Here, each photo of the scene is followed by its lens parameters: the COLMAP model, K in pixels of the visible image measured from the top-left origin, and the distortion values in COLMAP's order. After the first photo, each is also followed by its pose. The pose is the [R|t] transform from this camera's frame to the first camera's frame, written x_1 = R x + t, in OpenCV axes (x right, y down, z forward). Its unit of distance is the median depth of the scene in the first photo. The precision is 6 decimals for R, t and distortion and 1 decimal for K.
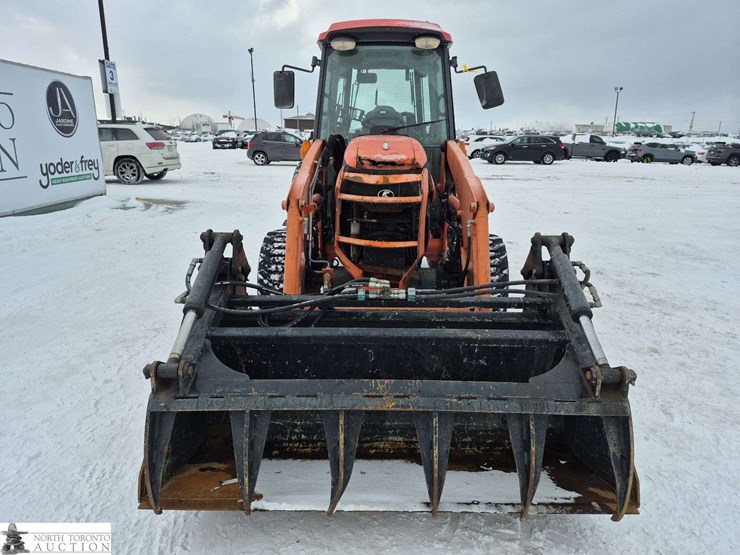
lens RADIAL K [[506.4, 0, 370.4], [0, 506.4, 284.0], [0, 0, 1]] dist [0.074793, -0.072026]
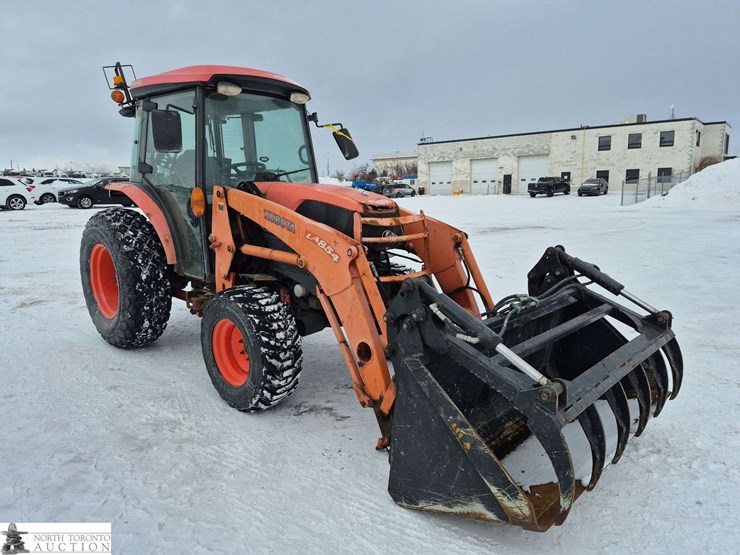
lens RADIAL K [[506.4, 0, 372.6], [0, 506.4, 284.8], [0, 0, 1]] dist [0.074793, -0.072026]
pose [[0.676668, -0.153540, 0.720101, -0.605530], [0.207660, 0.978109, 0.013417, -0.067330], [-0.706397, 0.140458, 0.693740, 0.196360]]
